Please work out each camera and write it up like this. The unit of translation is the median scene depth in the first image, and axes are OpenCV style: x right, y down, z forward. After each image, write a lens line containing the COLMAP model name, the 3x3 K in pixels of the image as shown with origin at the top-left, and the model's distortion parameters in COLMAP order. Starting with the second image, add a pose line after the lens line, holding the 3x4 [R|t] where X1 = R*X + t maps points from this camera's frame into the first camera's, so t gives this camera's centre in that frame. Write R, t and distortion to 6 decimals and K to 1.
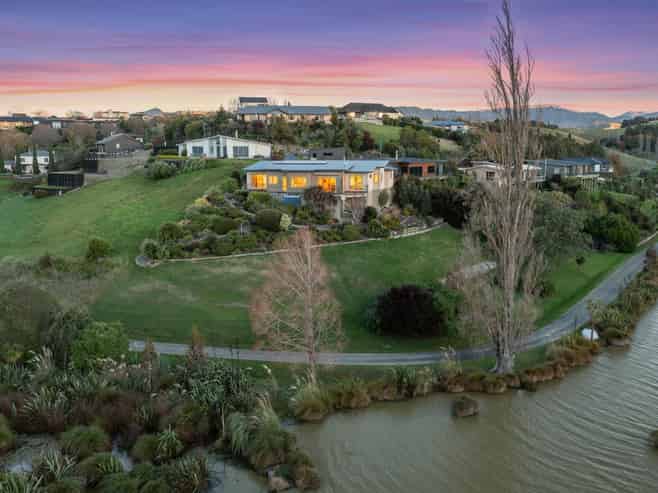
lens RADIAL K [[589.1, 0, 329.0], [0, 589.1, 246.5], [0, 0, 1]] dist [-0.006223, -0.005108]
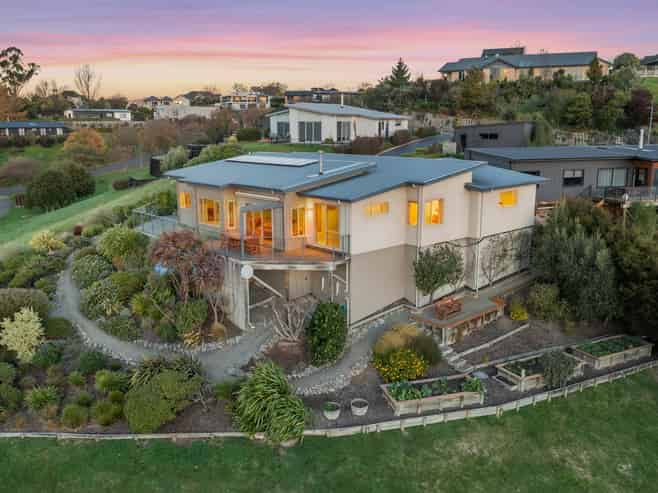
lens RADIAL K [[589.1, 0, 329.0], [0, 589.1, 246.5], [0, 0, 1]] dist [-0.006223, -0.005108]
pose [[0.832019, 0.105757, -0.544573, 0.168721], [-0.084321, 0.994363, 0.064277, -0.086072], [0.548301, -0.007561, 0.836247, 0.519221]]
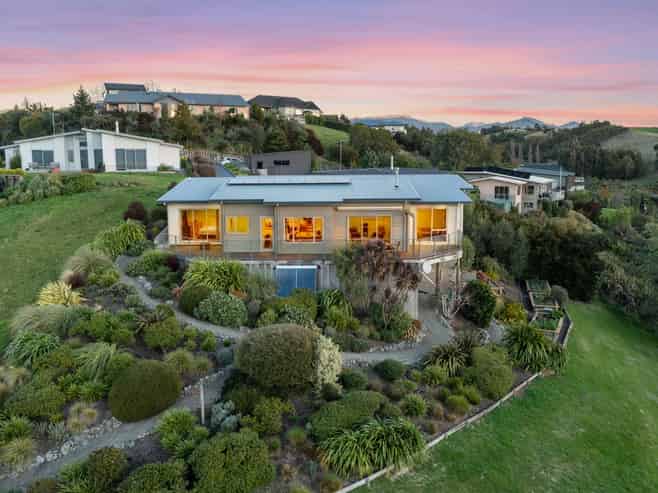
lens RADIAL K [[589.1, 0, 329.0], [0, 589.1, 246.5], [0, 0, 1]] dist [-0.006223, -0.005108]
pose [[0.973537, -0.039506, 0.225089, -0.093702], [0.042687, 0.999045, -0.009279, -0.066642], [-0.224508, 0.018642, 0.974294, 0.424273]]
